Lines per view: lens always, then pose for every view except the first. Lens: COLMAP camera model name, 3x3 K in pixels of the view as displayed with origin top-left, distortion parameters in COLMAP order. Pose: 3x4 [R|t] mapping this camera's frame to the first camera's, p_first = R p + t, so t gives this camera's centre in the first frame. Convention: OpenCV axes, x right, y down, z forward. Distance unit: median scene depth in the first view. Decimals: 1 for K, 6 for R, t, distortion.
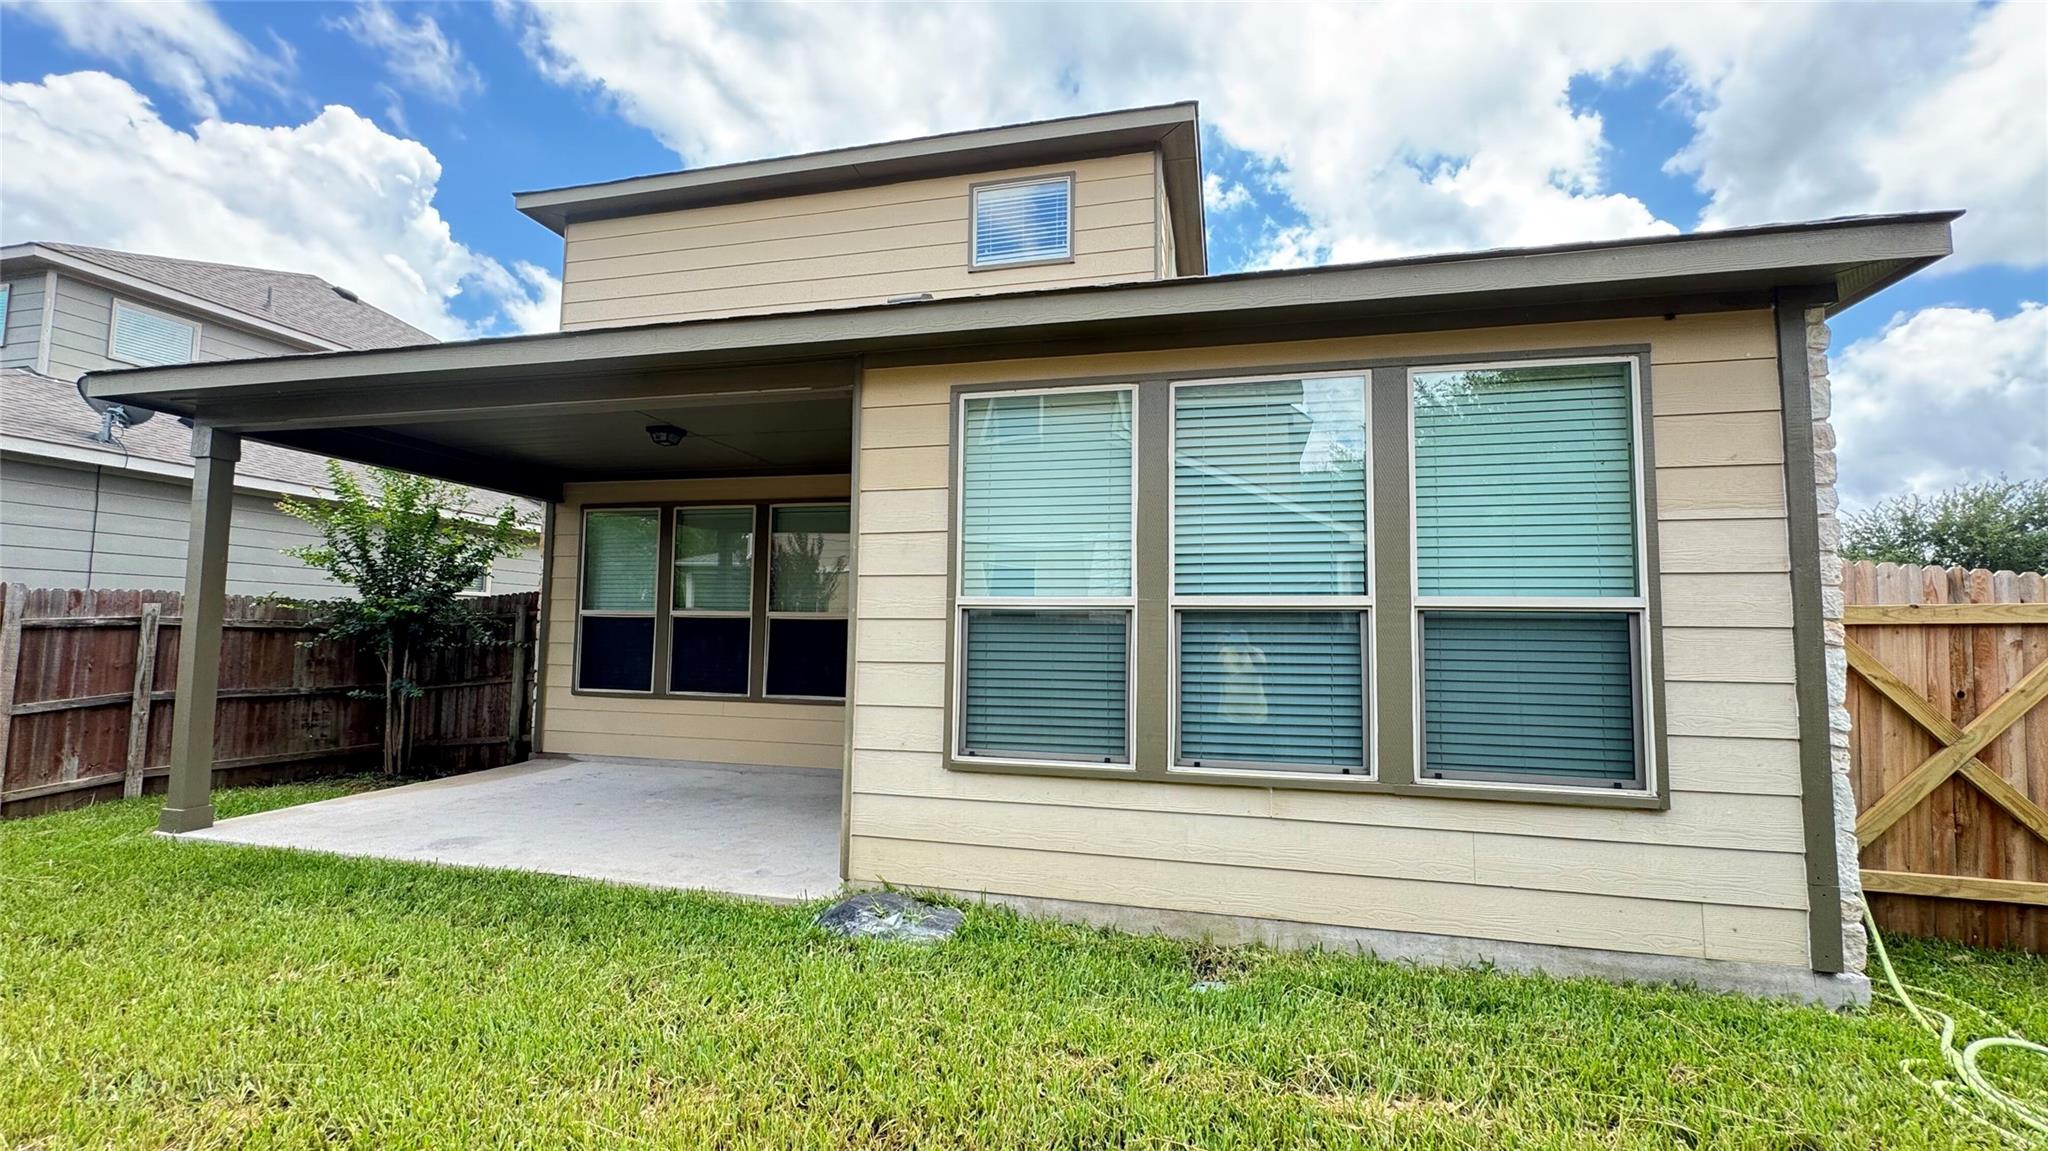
lens RADIAL K [[823.1, 0, 1022.1], [0, 823.1, 574.9], [0, 0, 1]] dist [-0.002853, -0.000010]
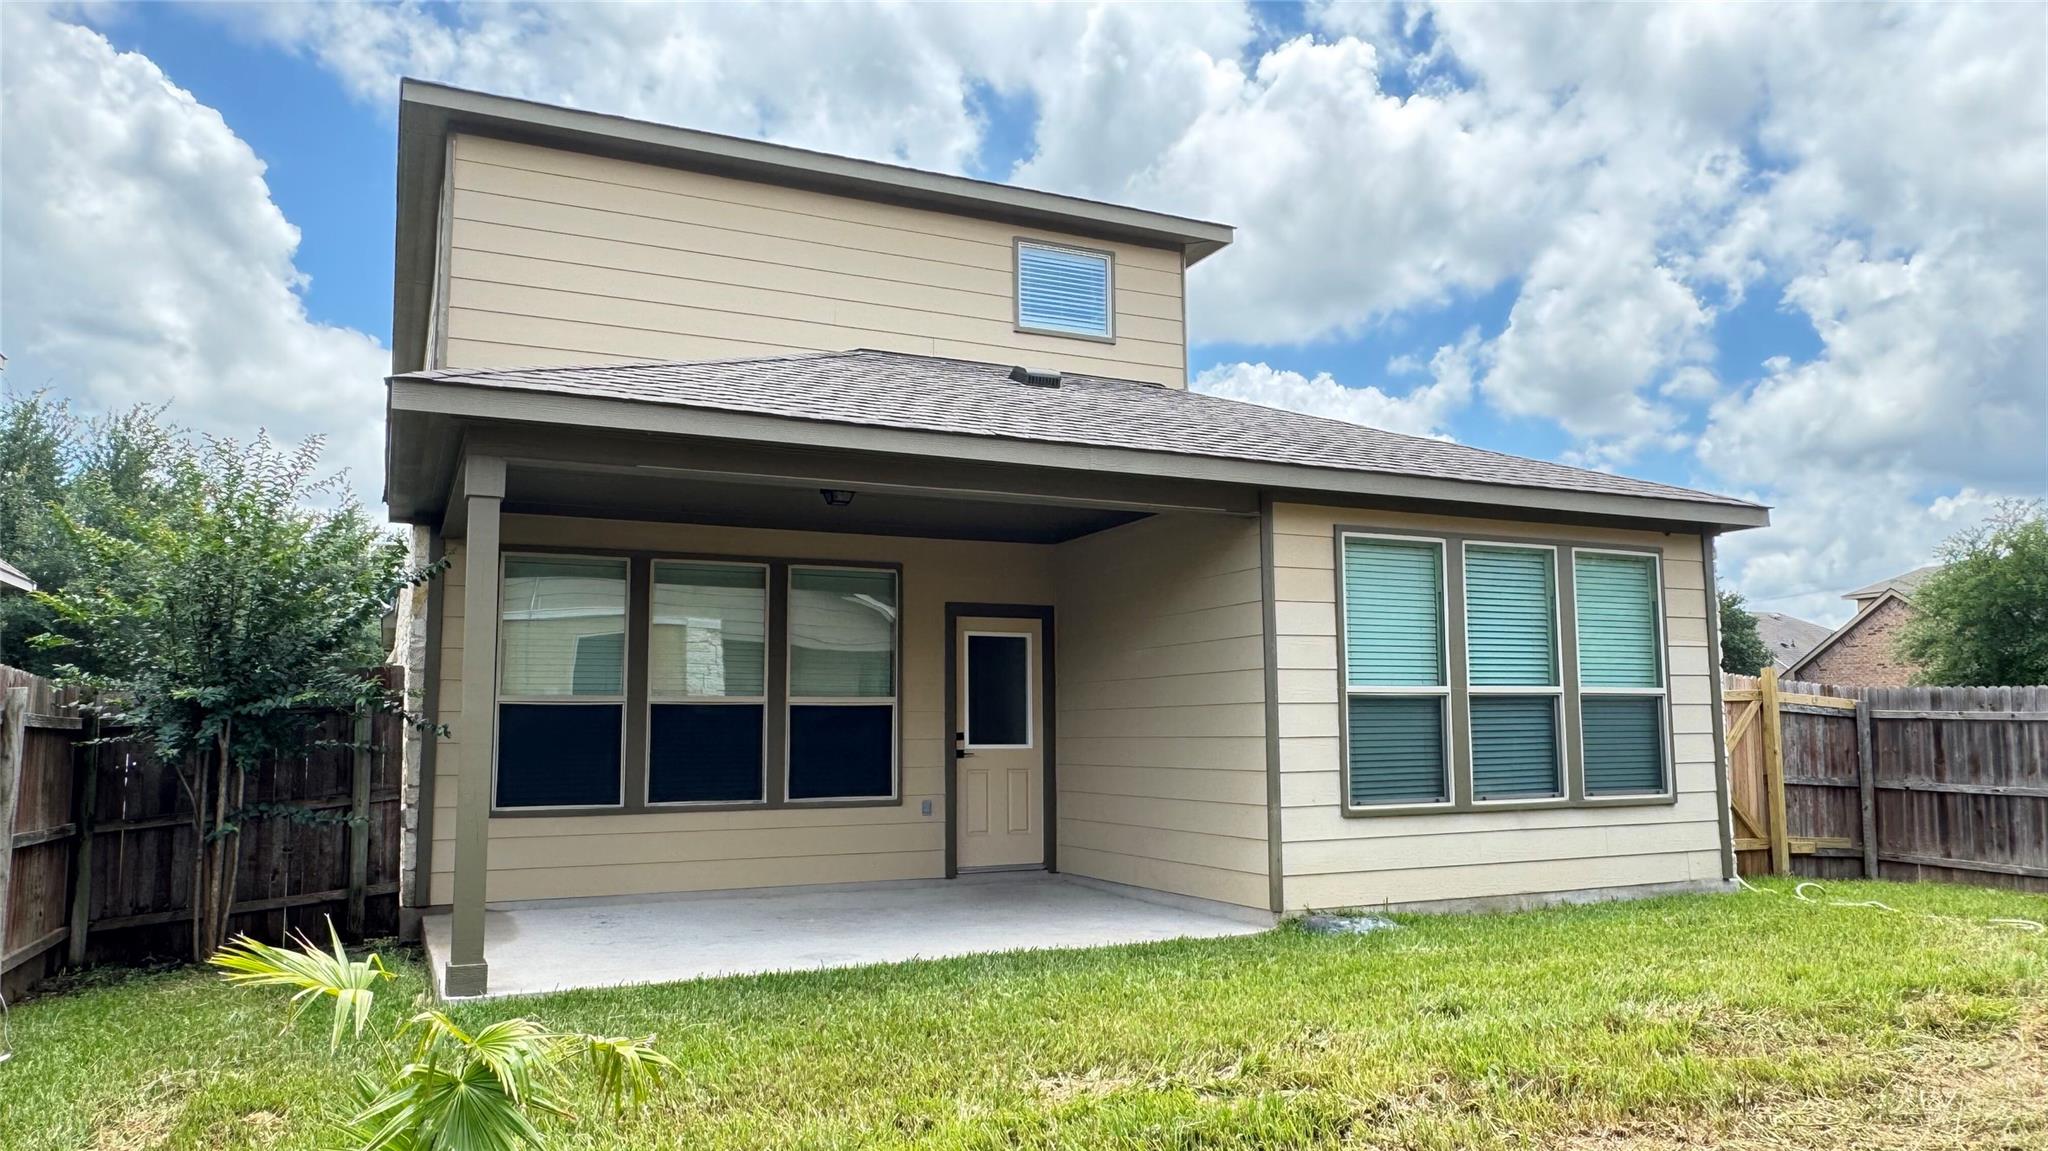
lens RADIAL K [[1382.1, 0, 1029.5], [0, 1382.1, 578.3], [0, 0, 1]] dist [-0.005553, -0.000265]
pose [[0.774595, 0.049315, 0.630532, -1.898620], [-0.027402, 0.998636, -0.044443, -0.034400], [-0.631863, 0.017147, 0.774890, -0.406642]]
